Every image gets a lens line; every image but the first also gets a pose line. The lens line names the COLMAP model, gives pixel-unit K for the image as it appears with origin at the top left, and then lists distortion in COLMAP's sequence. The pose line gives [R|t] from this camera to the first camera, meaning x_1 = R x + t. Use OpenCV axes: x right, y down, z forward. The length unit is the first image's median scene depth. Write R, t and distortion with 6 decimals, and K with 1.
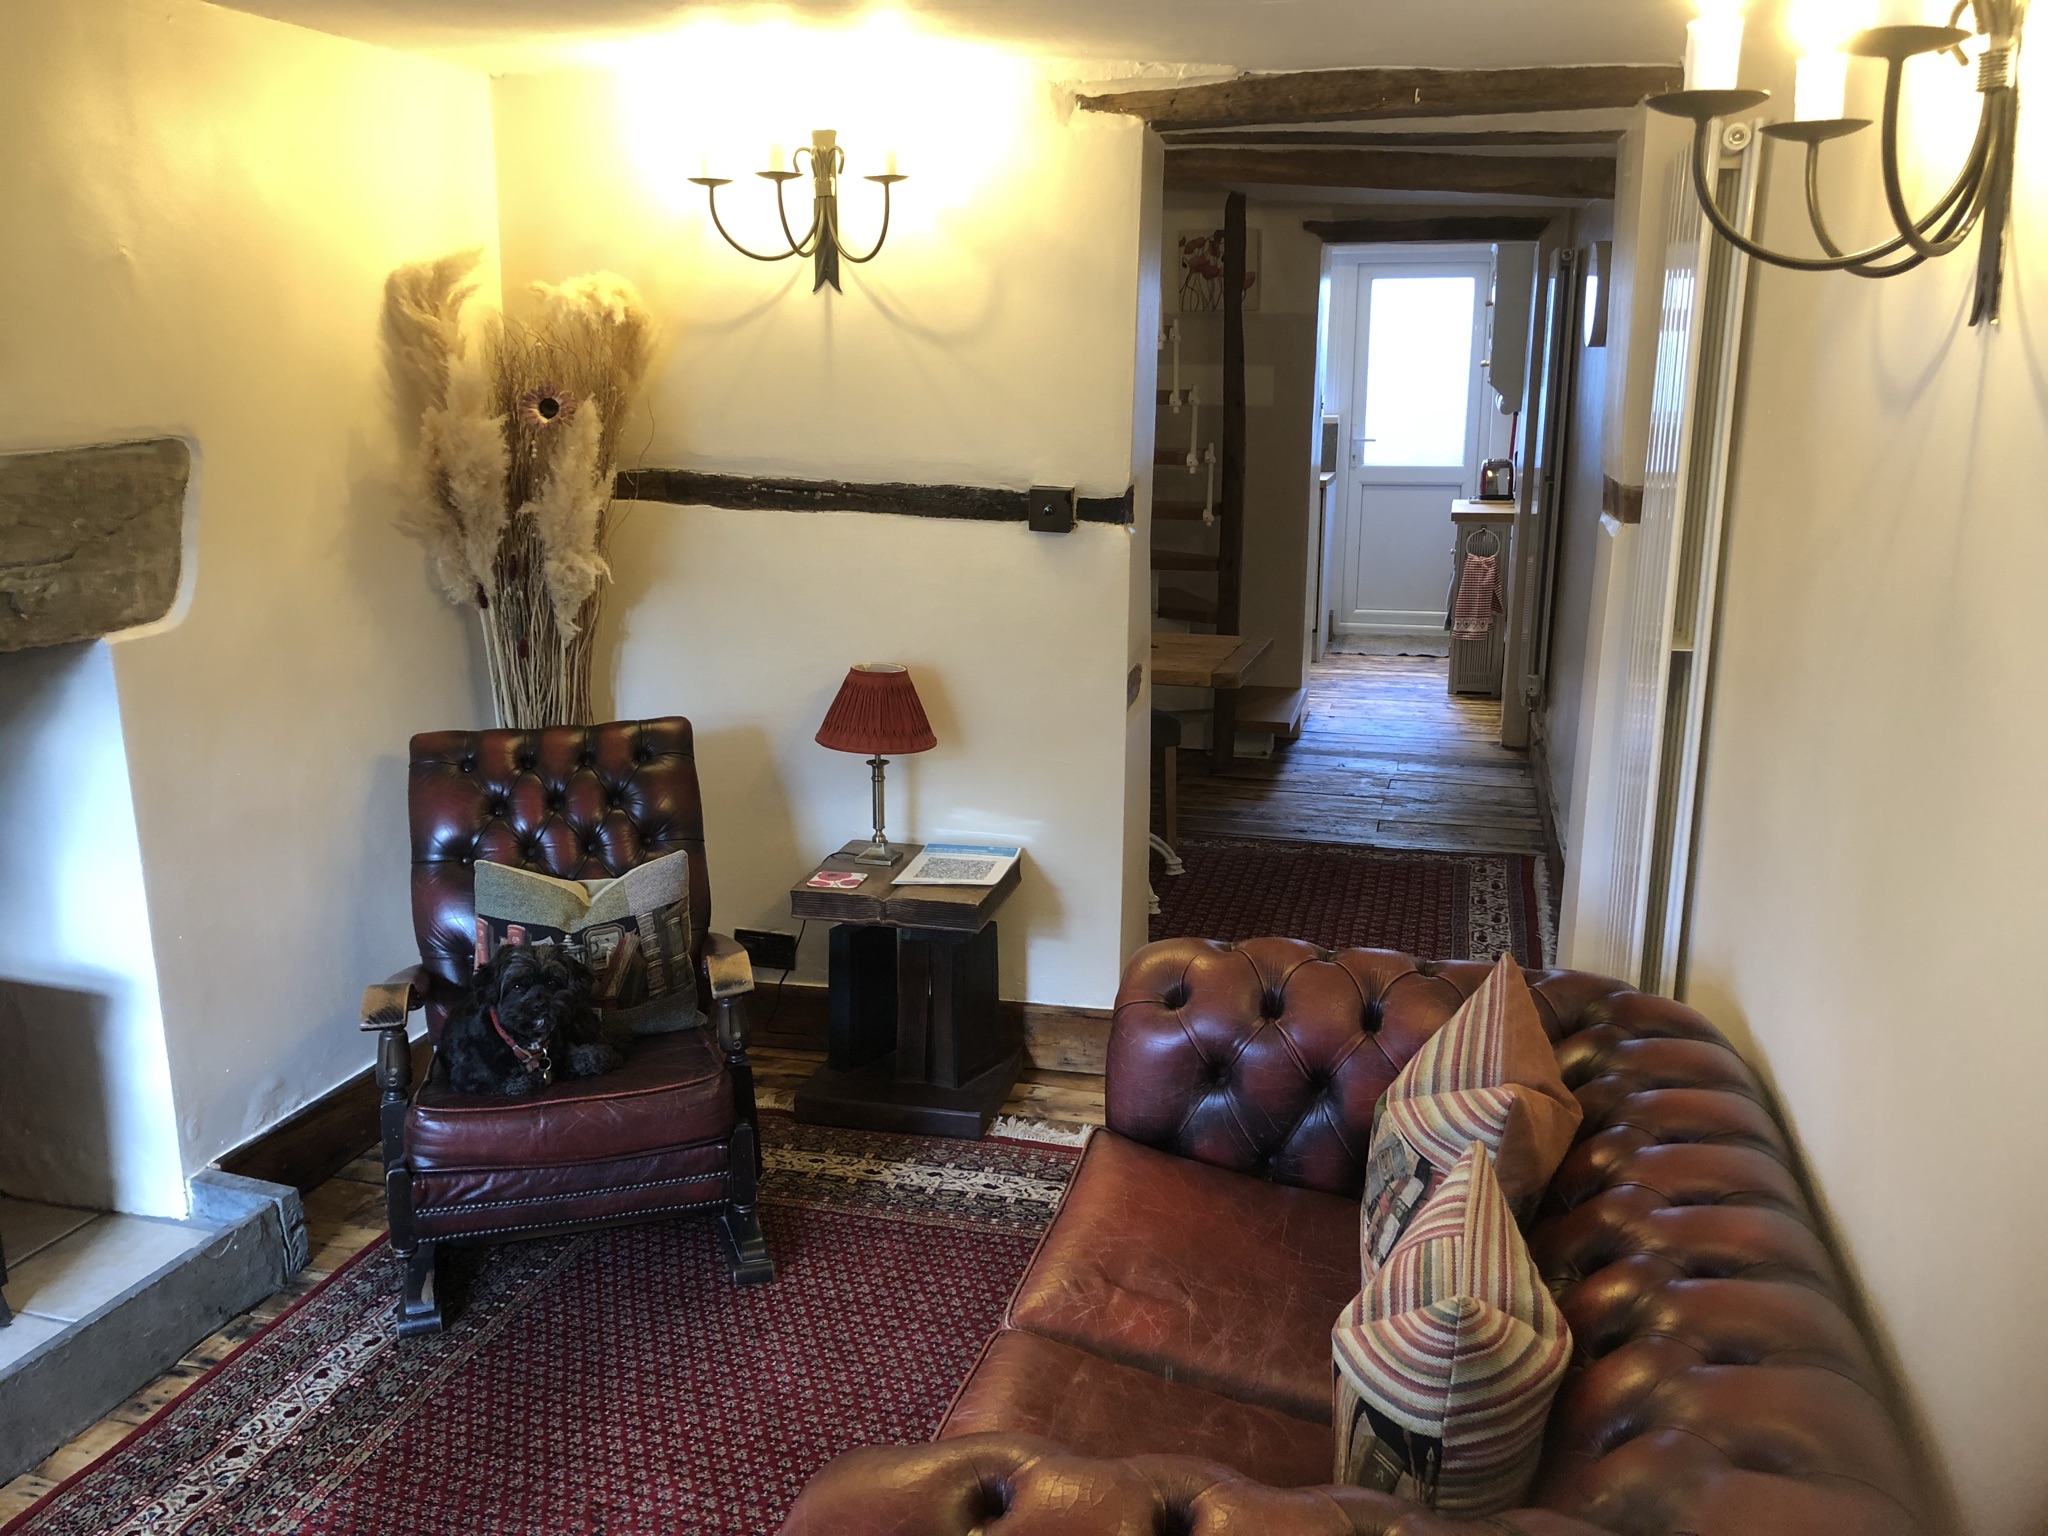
lens RADIAL K [[1677.8, 0, 1021.7], [0, 1677.8, 769.4], [0, 0, 1]] dist [0.055891, -0.004739]
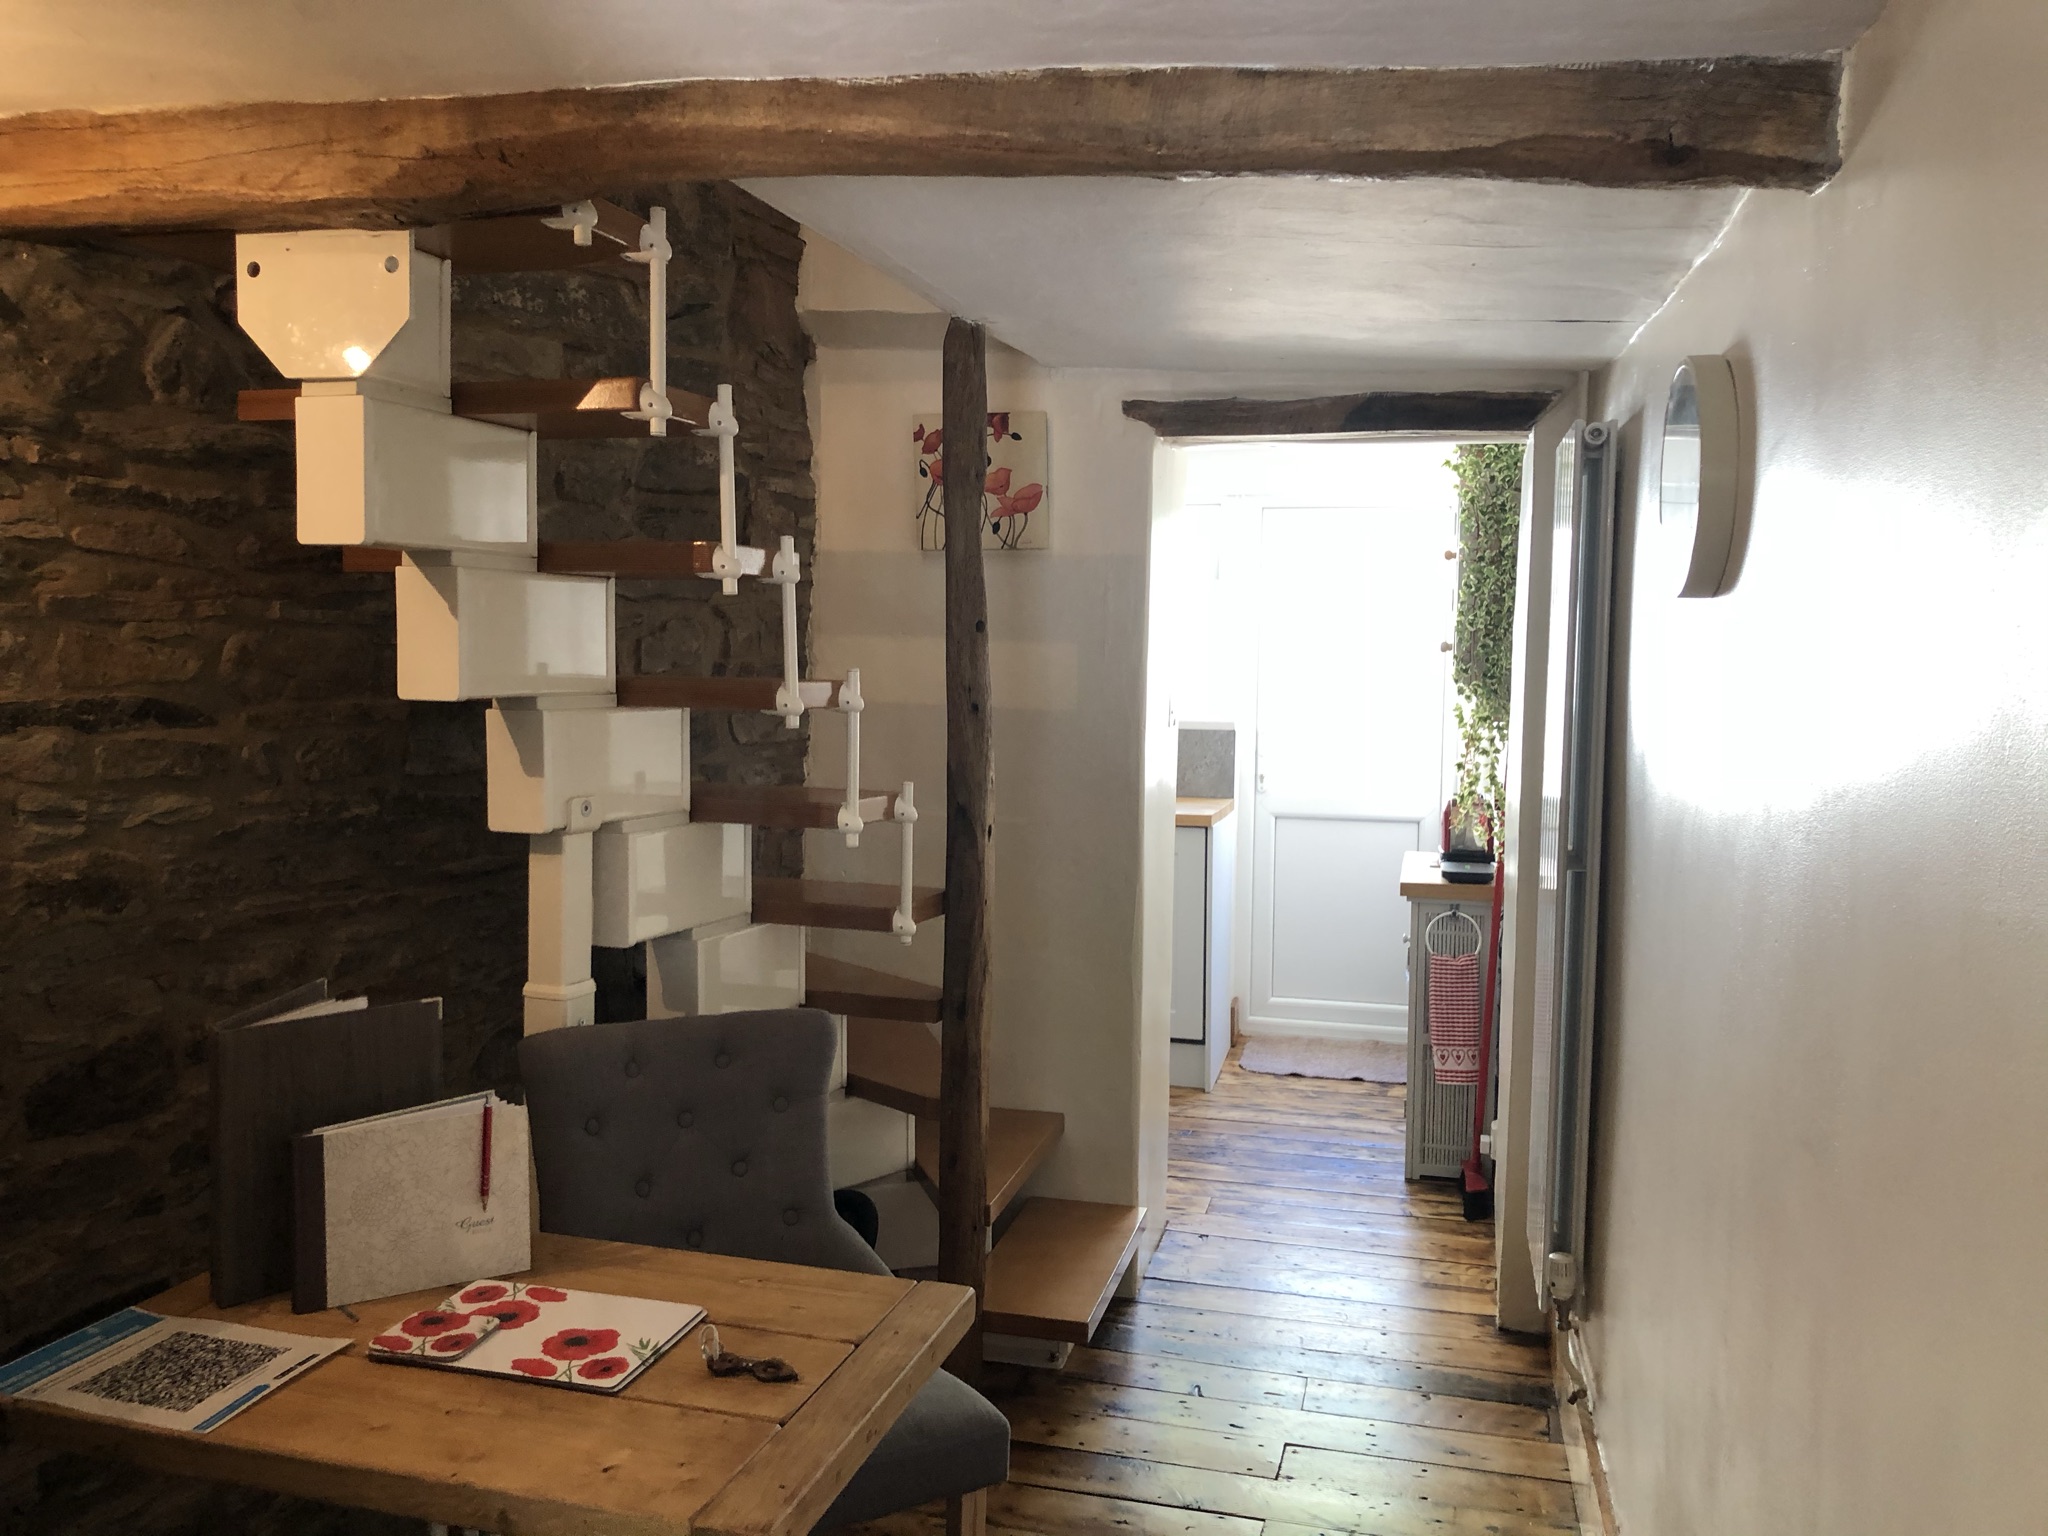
lens RADIAL K [[1677.8, 0, 1027.3], [0, 1677.8, 763.5], [0, 0, 1]] dist [0.055891, -0.004739]
pose [[0.999781, 0.015707, 0.013820, 0.138490], [-0.013118, 0.985229, -0.170736, -0.111819], [-0.016297, 0.170517, 0.985220, 0.492329]]
